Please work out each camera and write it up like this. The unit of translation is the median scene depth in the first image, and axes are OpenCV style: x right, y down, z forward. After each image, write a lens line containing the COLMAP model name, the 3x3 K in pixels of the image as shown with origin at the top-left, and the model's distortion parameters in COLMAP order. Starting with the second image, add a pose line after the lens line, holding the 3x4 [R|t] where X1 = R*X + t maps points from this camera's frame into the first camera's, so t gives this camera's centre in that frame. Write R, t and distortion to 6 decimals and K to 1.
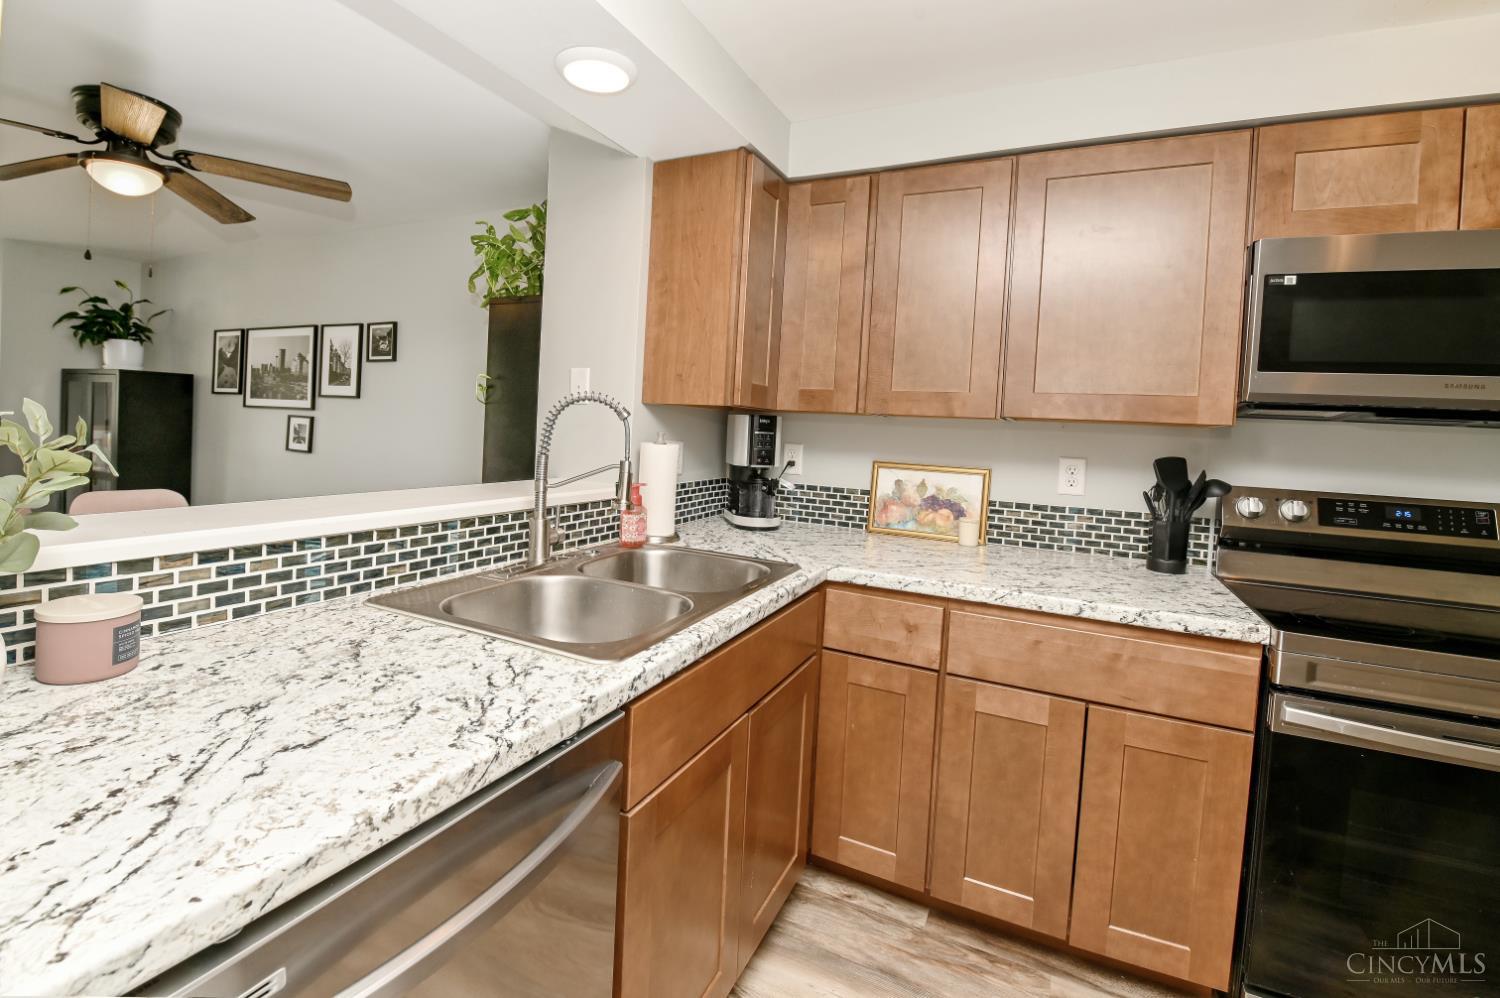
lens RADIAL K [[682.2, 0, 737.5], [0, 682.2, 454.1], [0, 0, 1]] dist [-0.002988, -0.008740]
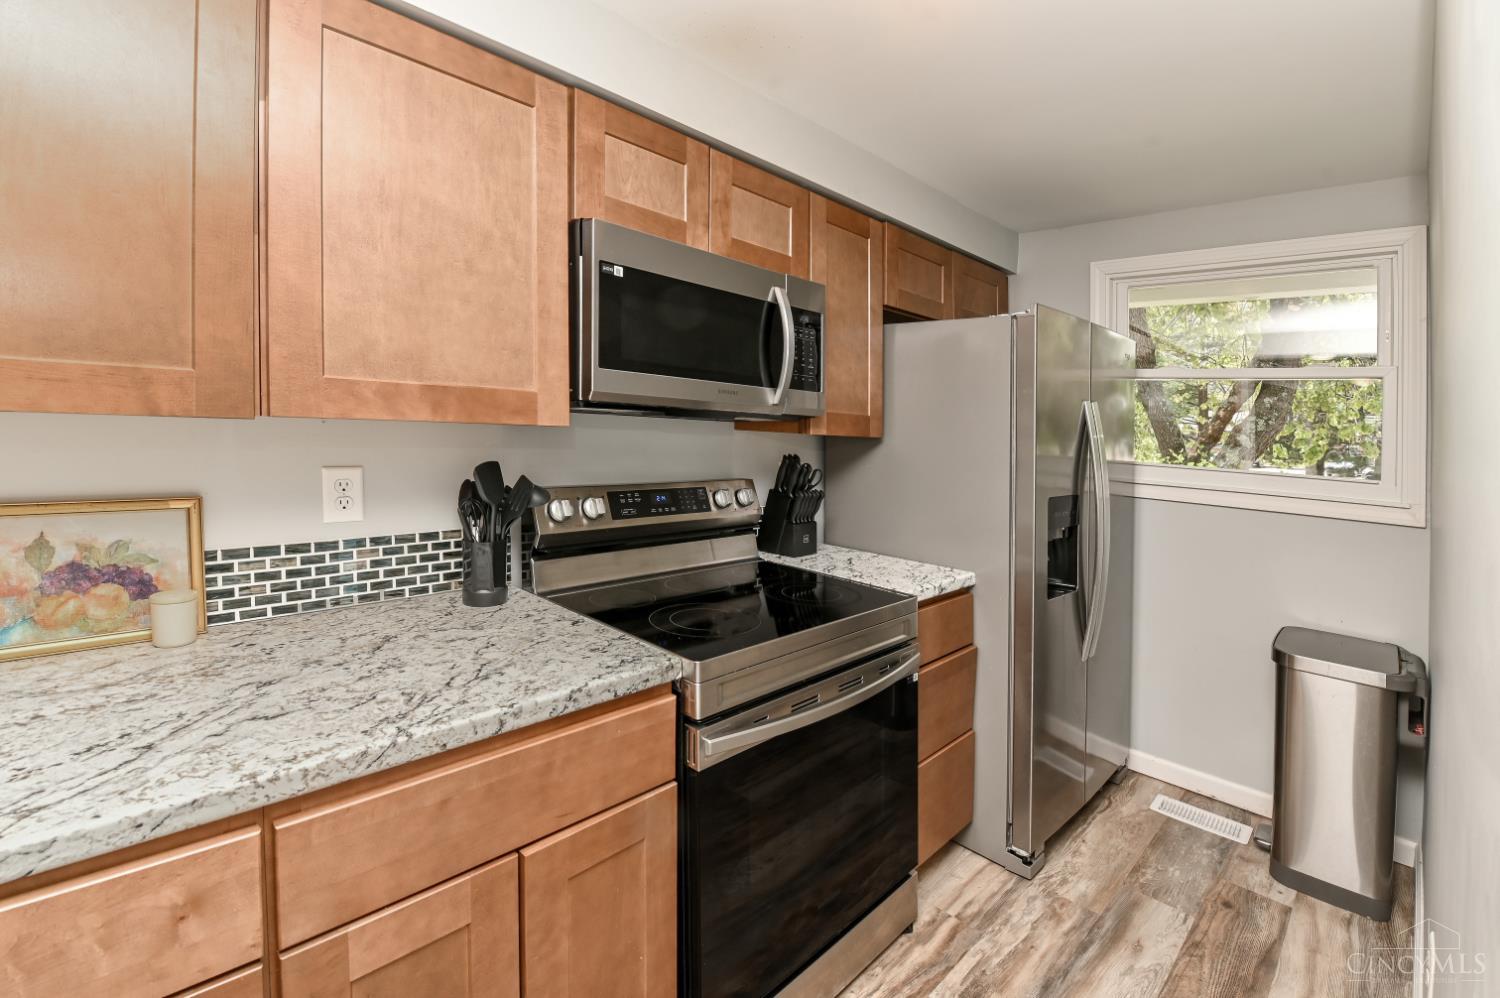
lens RADIAL K [[682.2, 0, 757.4], [0, 682.2, 436.3], [0, 0, 1]] dist [-0.002988, -0.008740]
pose [[0.305860, -0.057323, 0.950349, -0.030584], [0.003157, 0.998241, 0.059196, -0.075420], [-0.952071, -0.015106, 0.305503, 0.471947]]
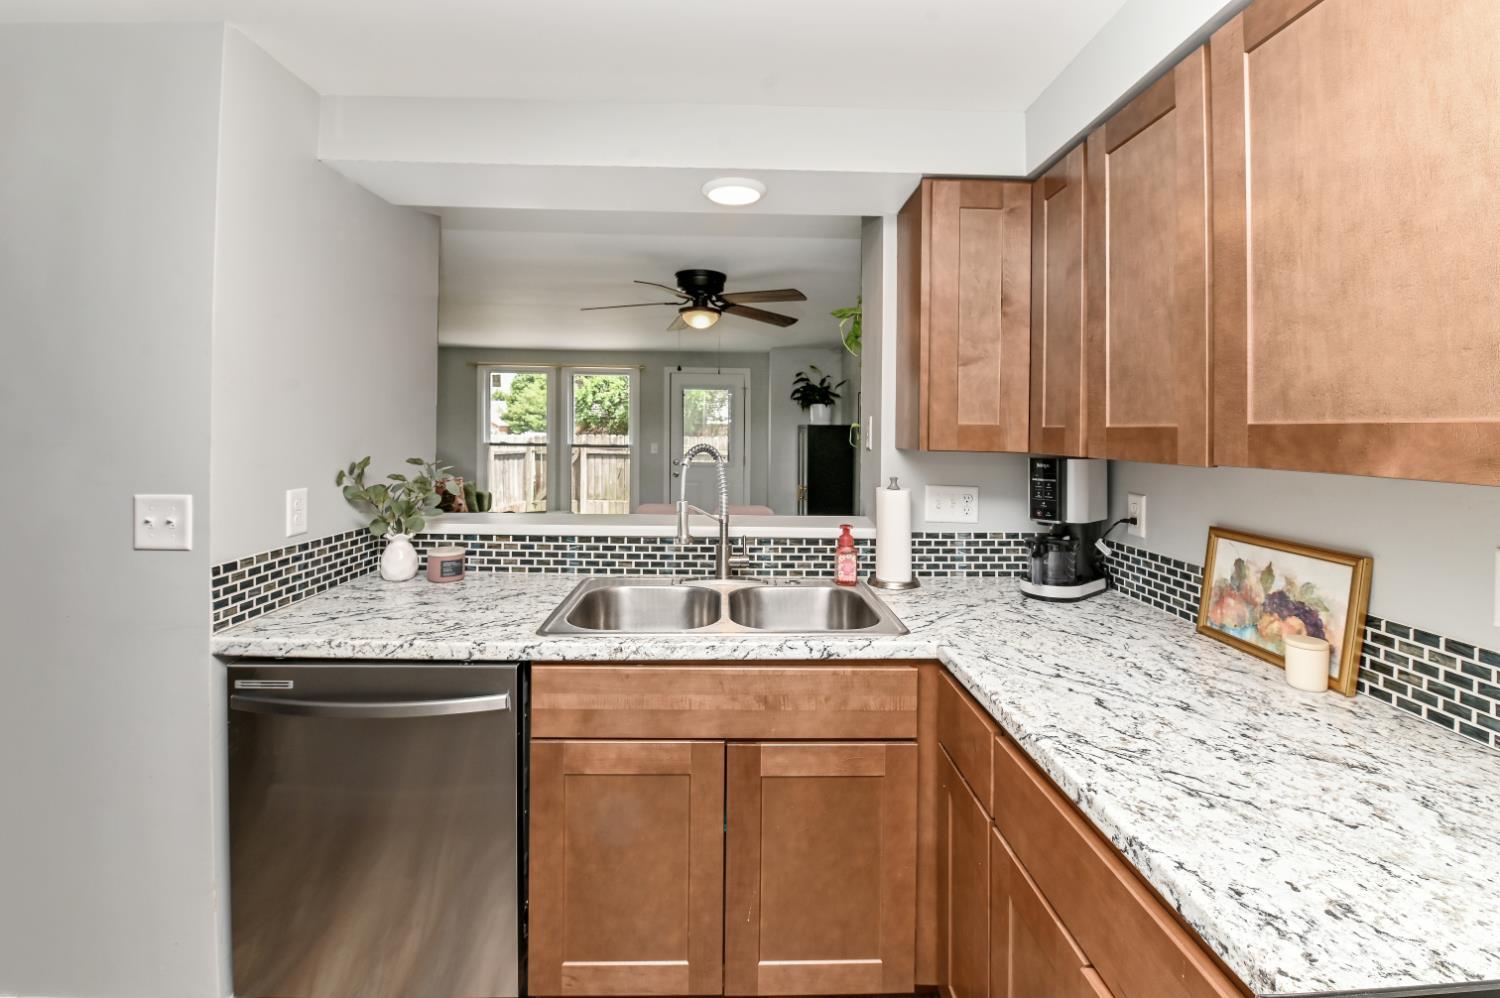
lens RADIAL K [[682.2, 0, 740.3], [0, 682.2, 431.1], [0, 0, 1]] dist [-0.002988, -0.008740]
pose [[0.465618, -0.038686, -0.884140, 0.758268], [-0.033139, 0.997581, -0.061102, -0.034902], [0.884365, 0.057749, 0.463210, 0.376738]]
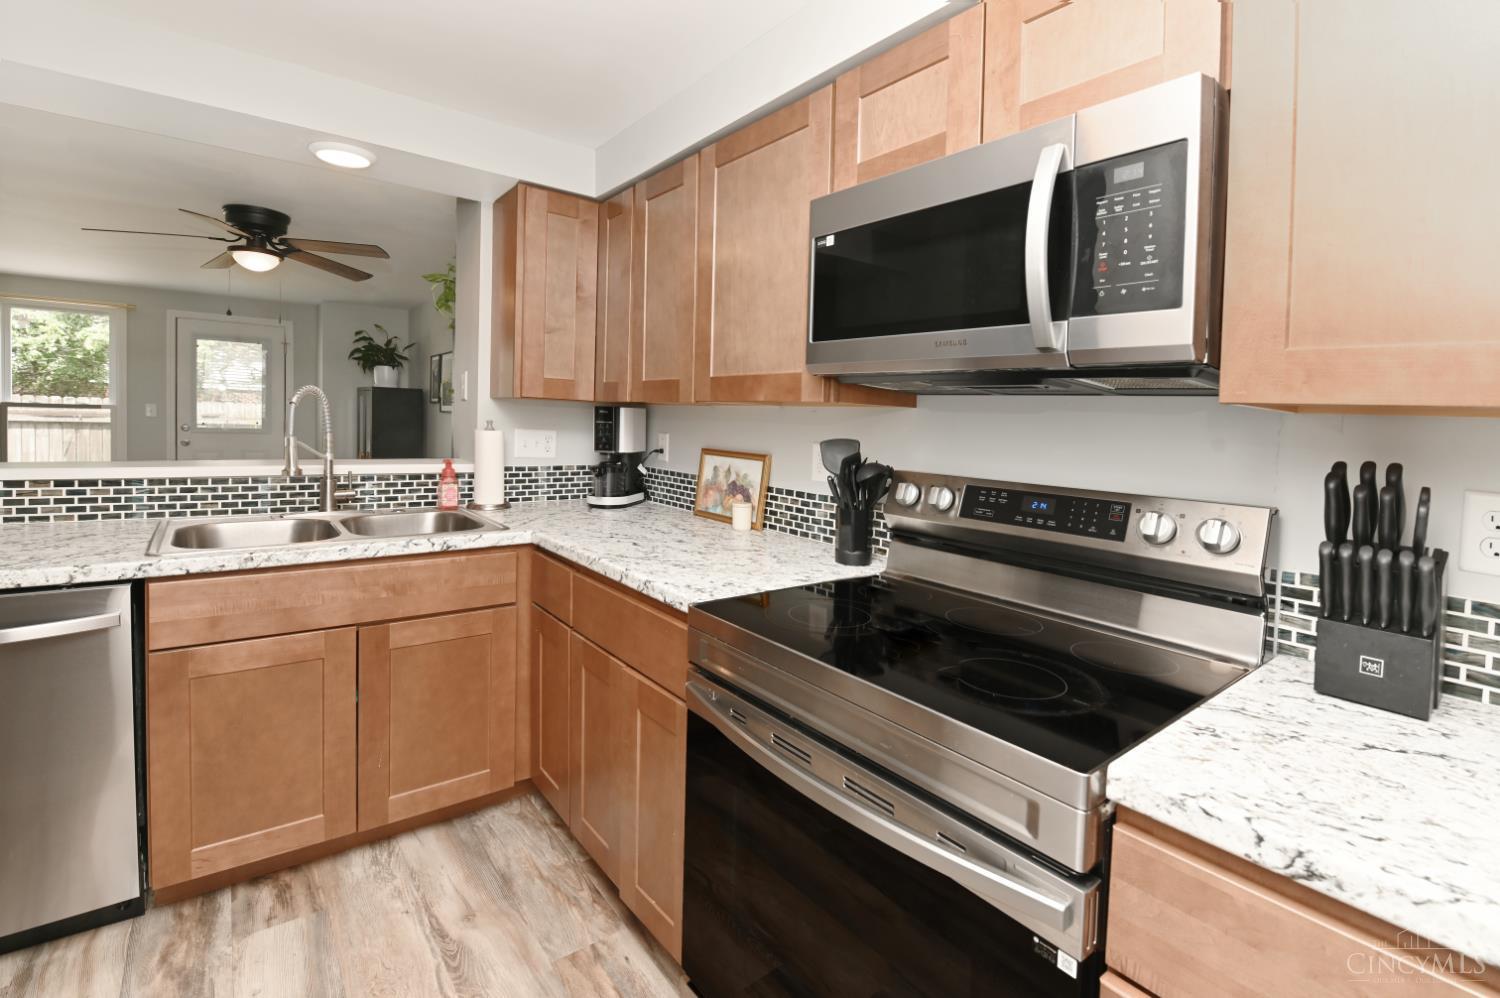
lens RADIAL K [[682.2, 0, 760.2], [0, 682.2, 453.6], [0, 0, 1]] dist [-0.002988, -0.008740]
pose [[0.904506, 0.009614, -0.426352, 0.966639], [-0.015421, 0.999829, -0.010169, 0.037166], [0.426182, 0.015773, 0.904500, 0.108255]]
